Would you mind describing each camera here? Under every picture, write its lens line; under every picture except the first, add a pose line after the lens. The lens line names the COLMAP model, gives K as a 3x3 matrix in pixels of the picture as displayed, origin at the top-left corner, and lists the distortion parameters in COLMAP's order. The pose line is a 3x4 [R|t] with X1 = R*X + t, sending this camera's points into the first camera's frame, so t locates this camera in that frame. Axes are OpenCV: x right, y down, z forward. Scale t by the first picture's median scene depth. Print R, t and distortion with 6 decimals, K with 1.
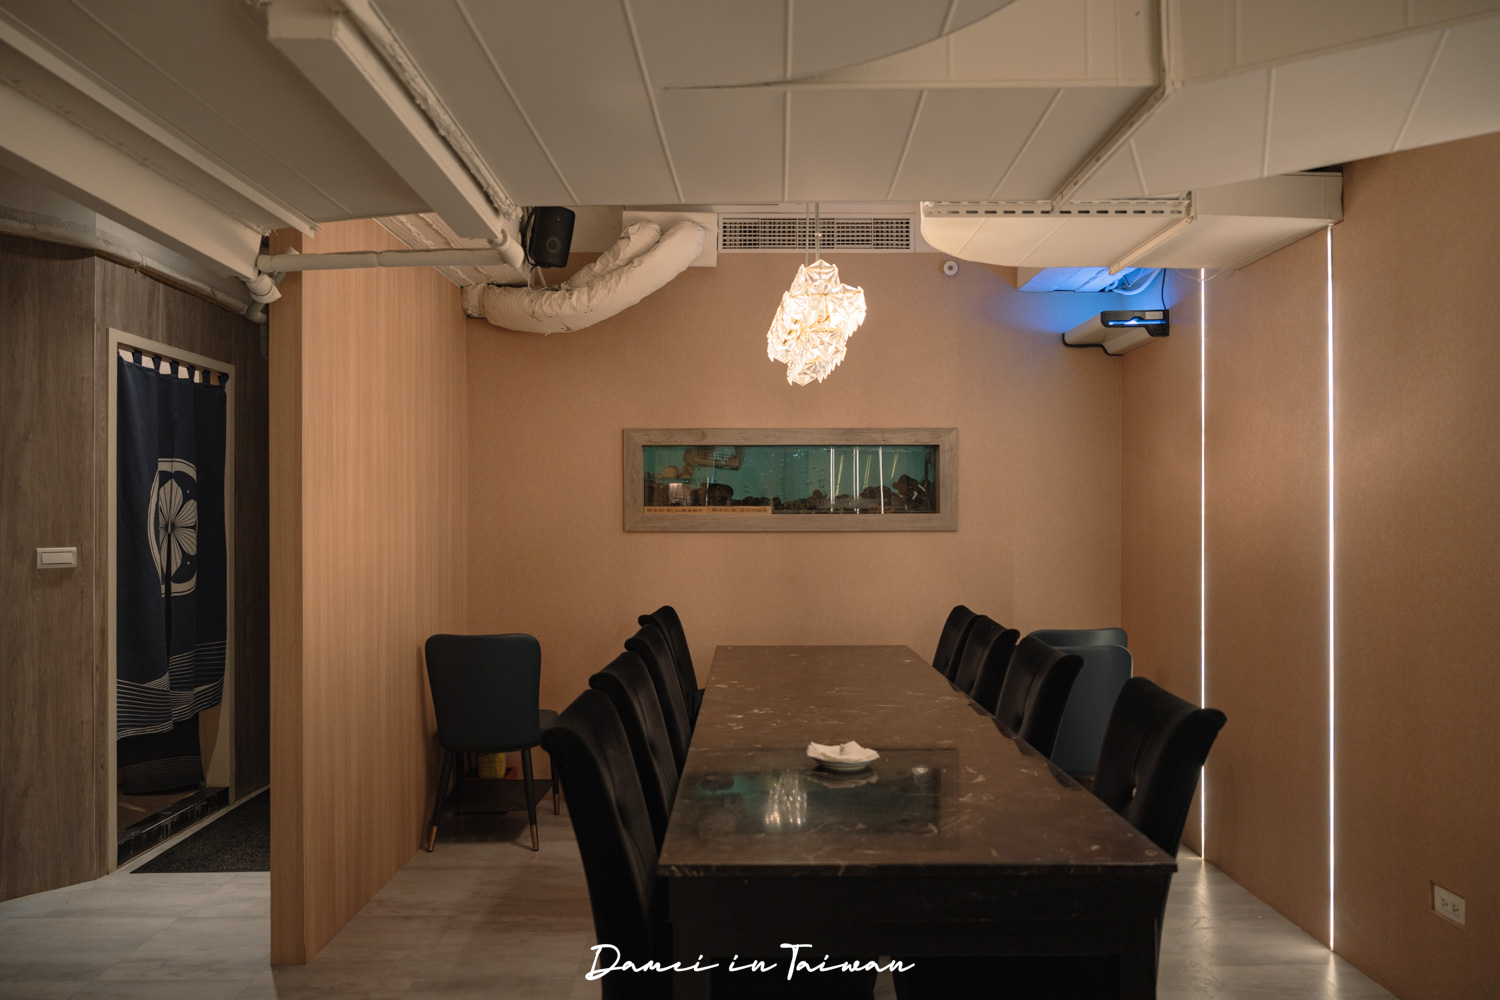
lens RADIAL K [[1024.0, 0, 750.2], [0, 1024.0, 504.9], [0, 0, 1]] dist [-0.002120, -0.000512]
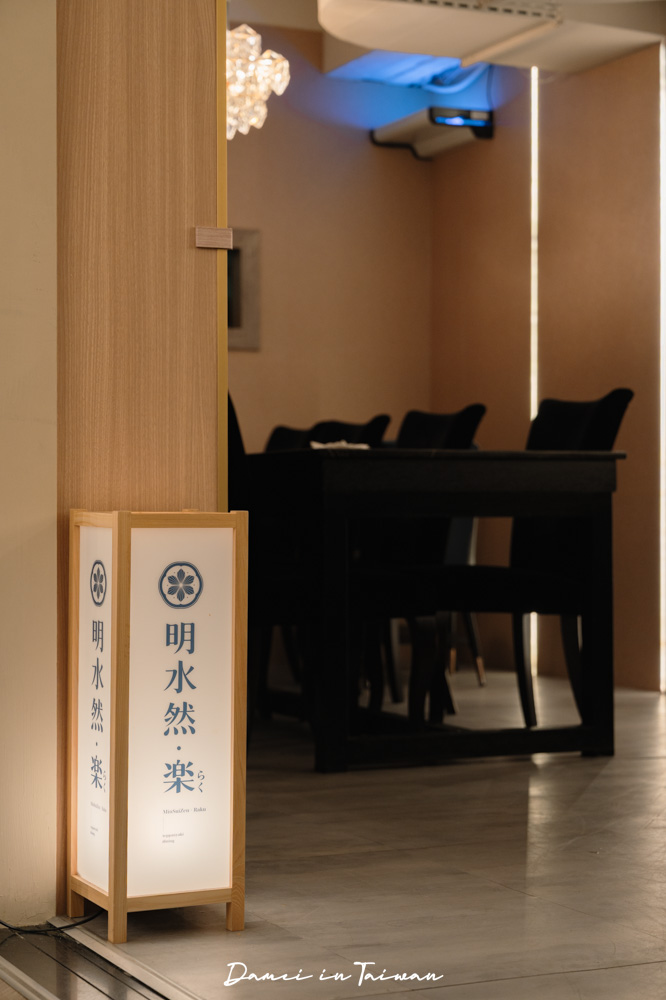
lens RADIAL K [[2023.0, 0, 333.2], [0, 2023.0, 500.0], [0, 0, 1]] dist [-0.056314, 0.000000]
pose [[0.910531, 0.004278, 0.413419, -0.479515], [-0.003961, 0.999991, -0.001623, 0.166550], [-0.413423, -0.000160, 0.910539, -0.610776]]
